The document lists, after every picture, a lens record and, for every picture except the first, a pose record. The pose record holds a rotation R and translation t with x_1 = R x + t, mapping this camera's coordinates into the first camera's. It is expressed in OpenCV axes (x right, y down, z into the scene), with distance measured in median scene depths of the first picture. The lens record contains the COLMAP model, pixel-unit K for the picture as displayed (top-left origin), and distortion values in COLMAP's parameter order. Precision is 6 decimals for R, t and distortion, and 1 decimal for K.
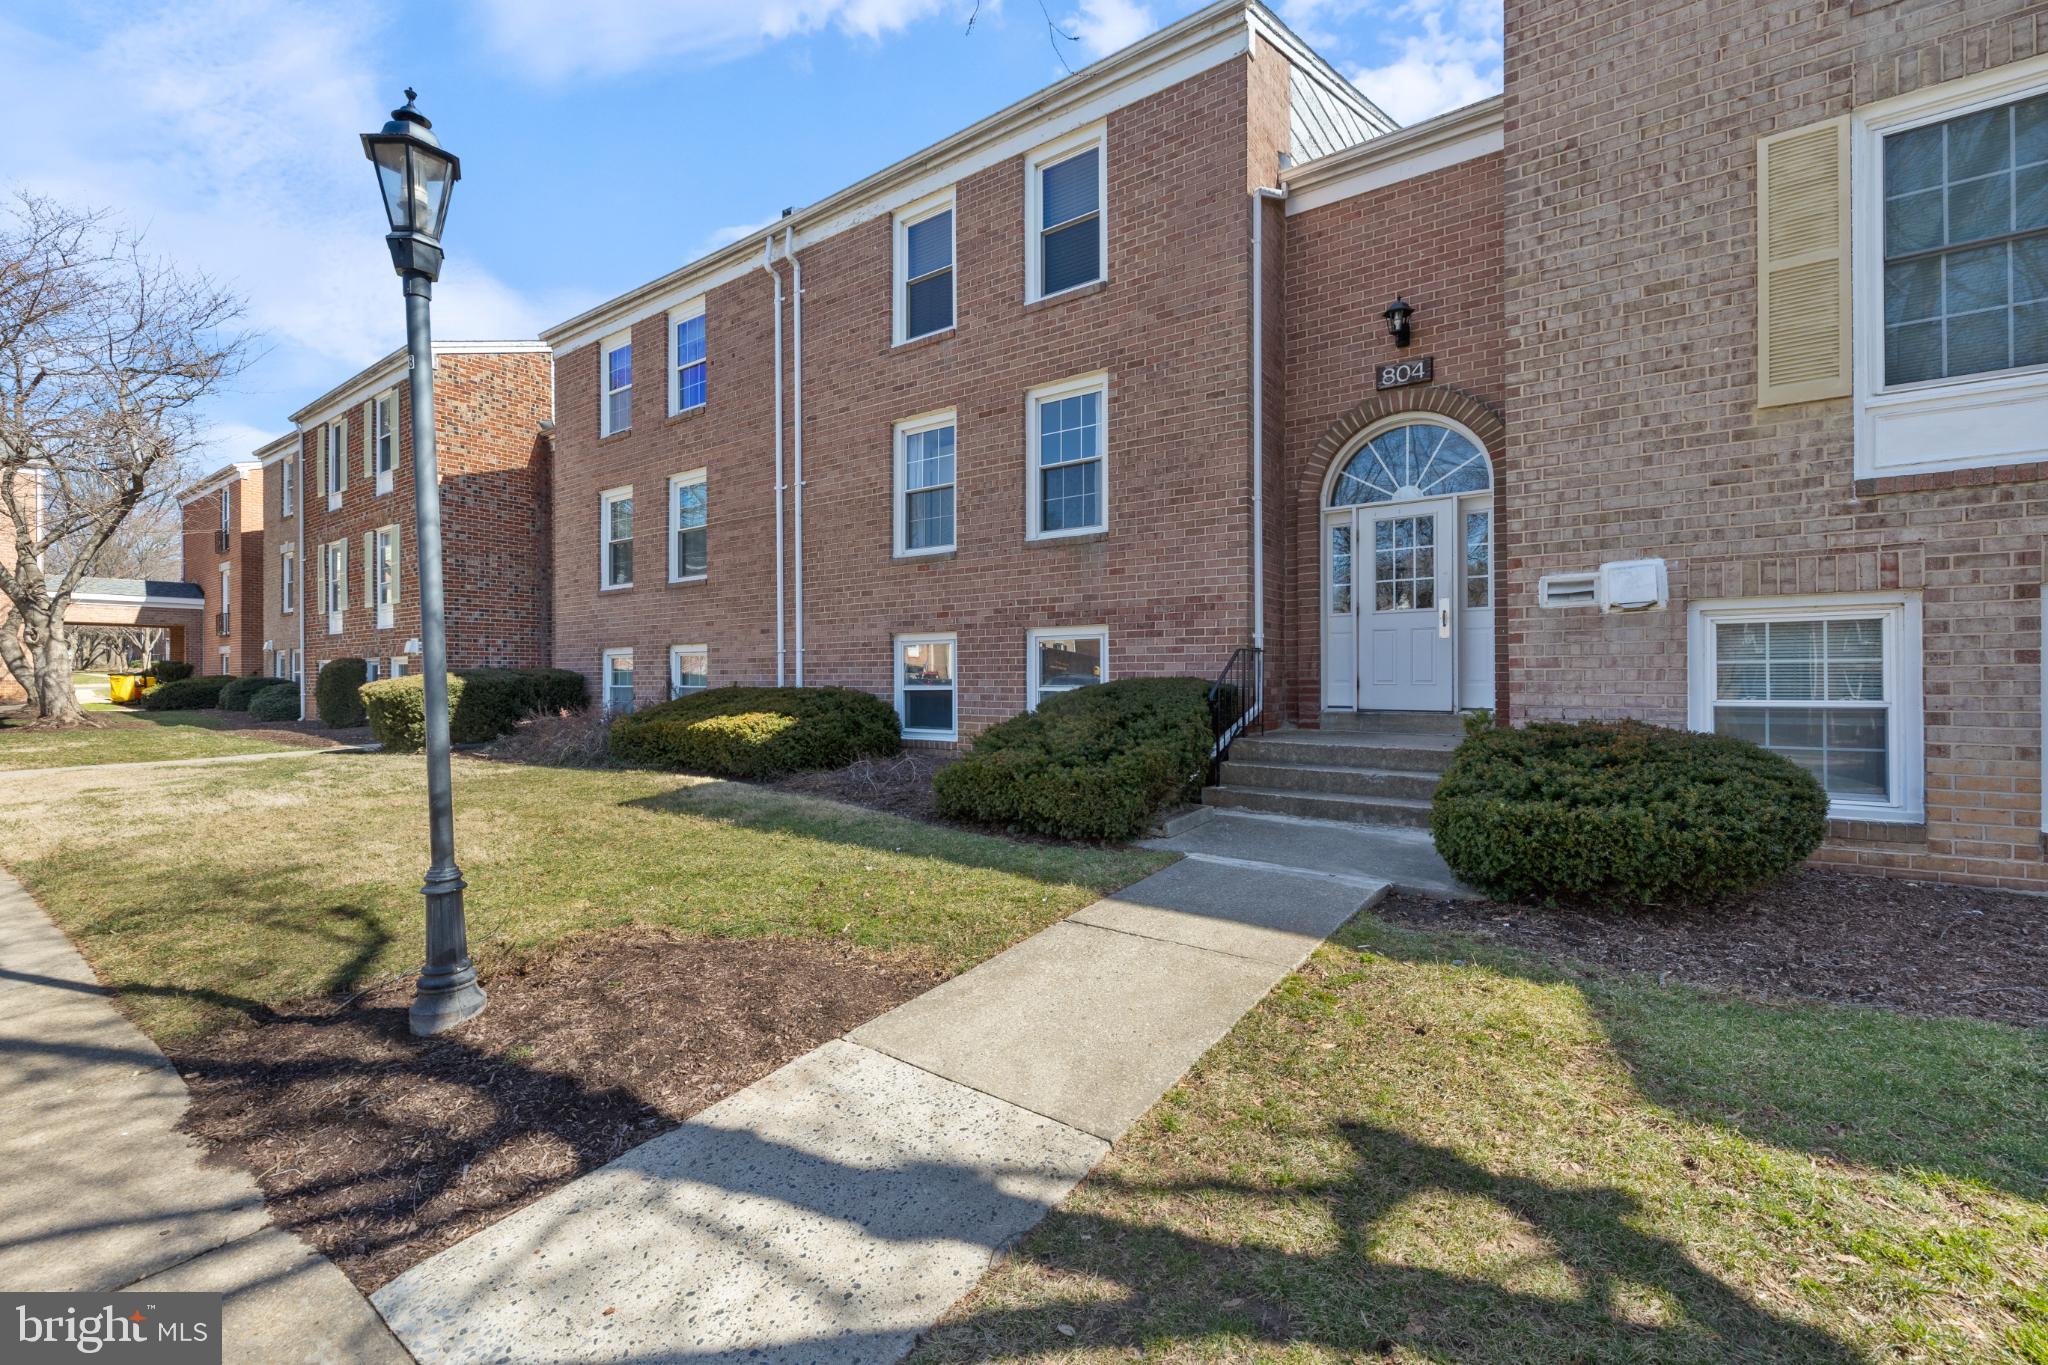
lens RADIAL K [[866.7, 0, 1032.3], [0, 866.7, 683.9], [0, 0, 1]] dist [0.000675, 0.000497]
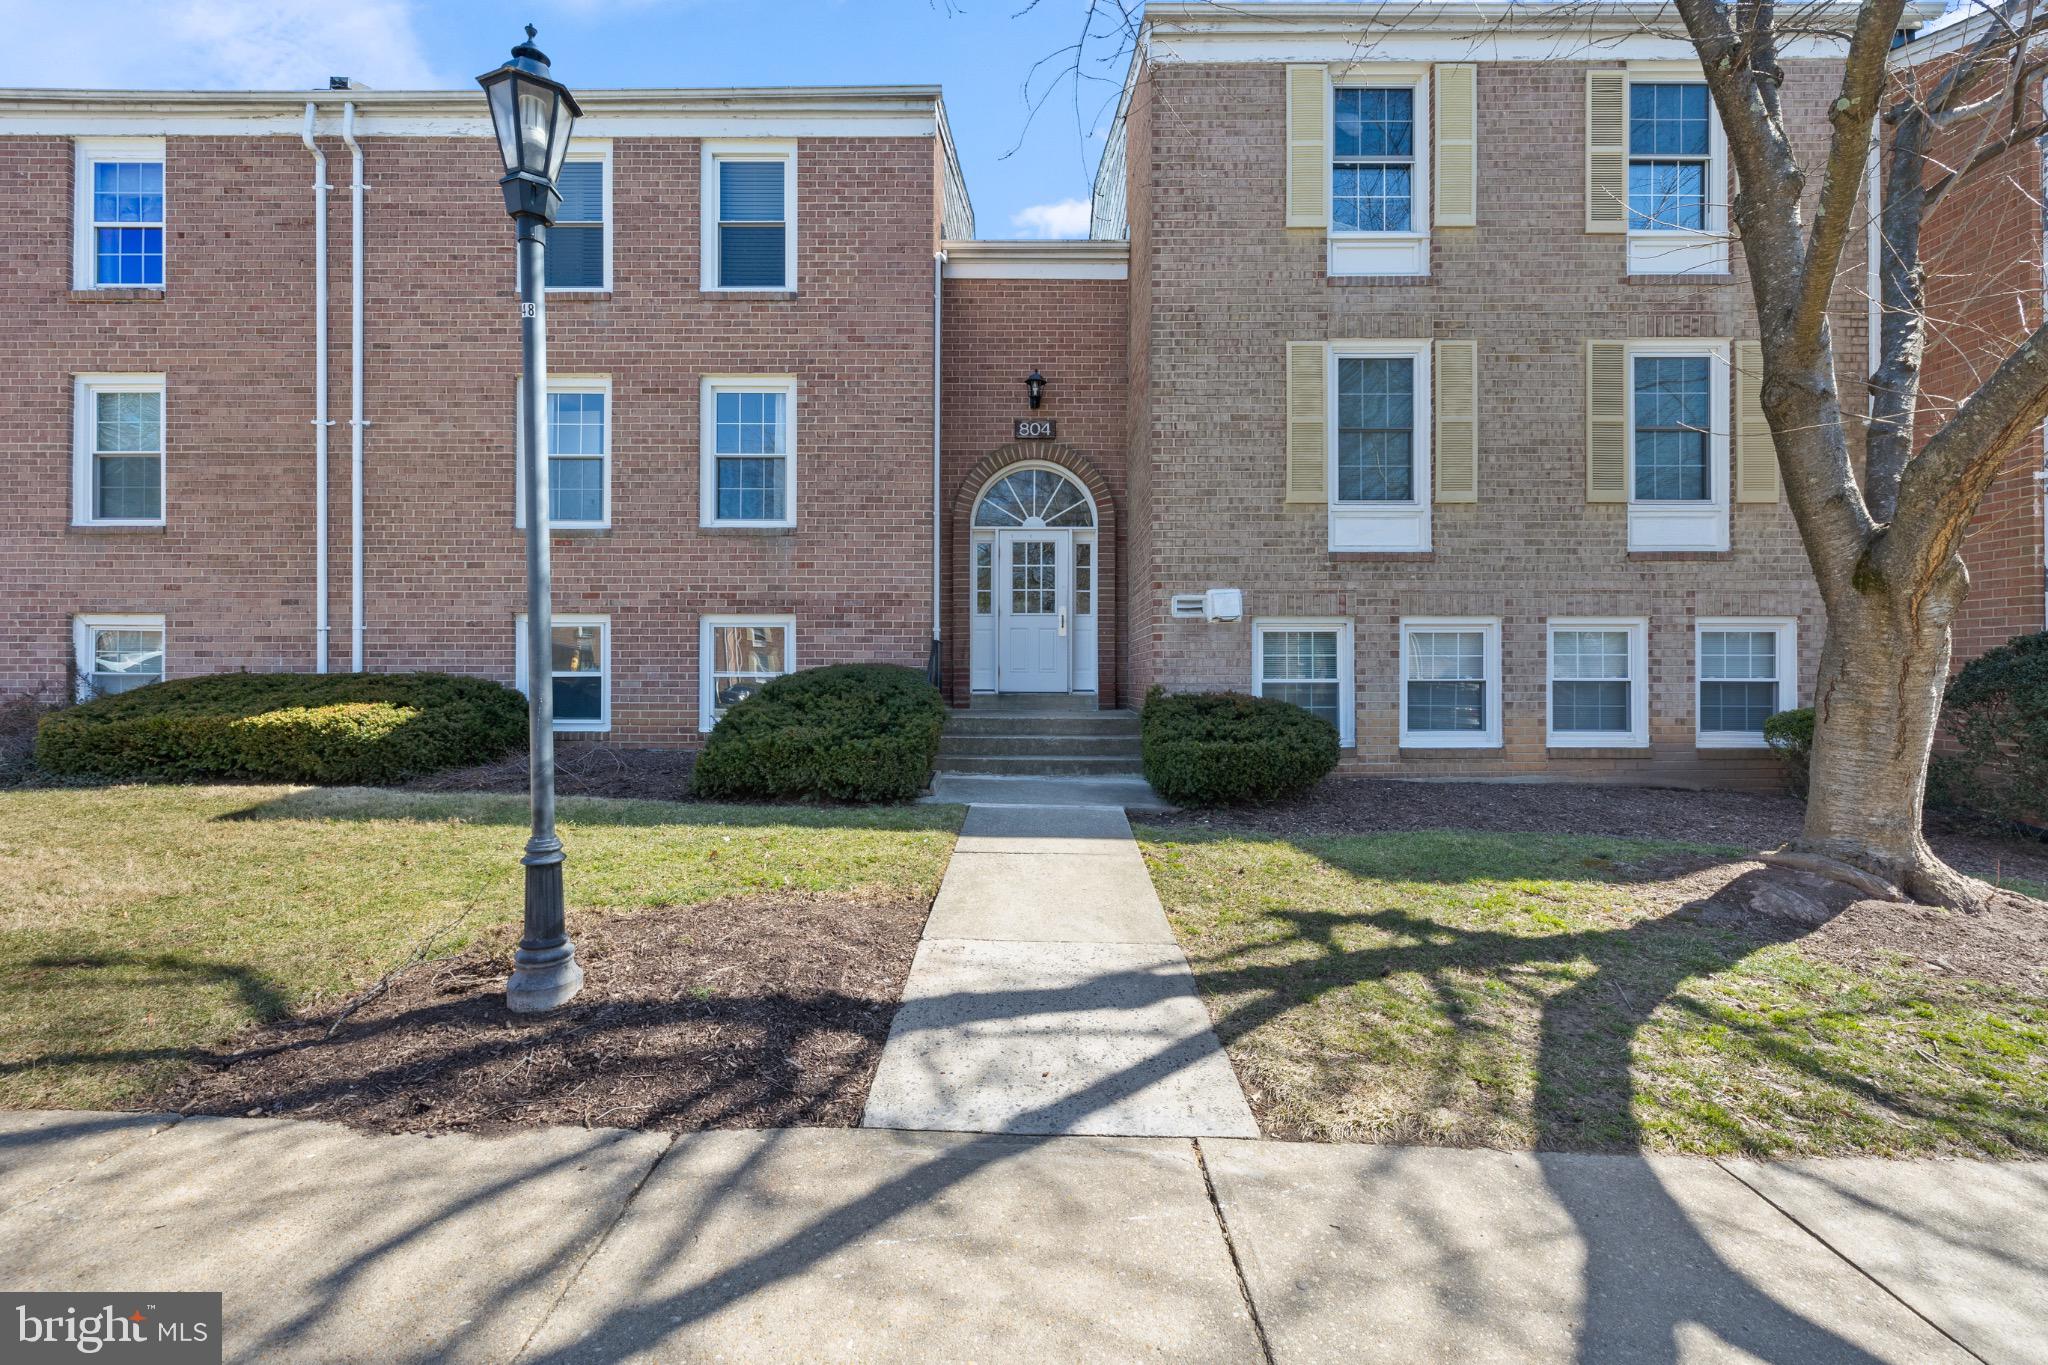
lens RADIAL K [[866.7, 0, 1032.3], [0, 866.7, 683.9], [0, 0, 1]] dist [0.000675, 0.000497]
pose [[0.811076, -0.001012, 0.584939, -0.321420], [-0.000429, 0.999997, 0.002324, 0.015535], [-0.584940, -0.002136, 0.811074, -0.038262]]
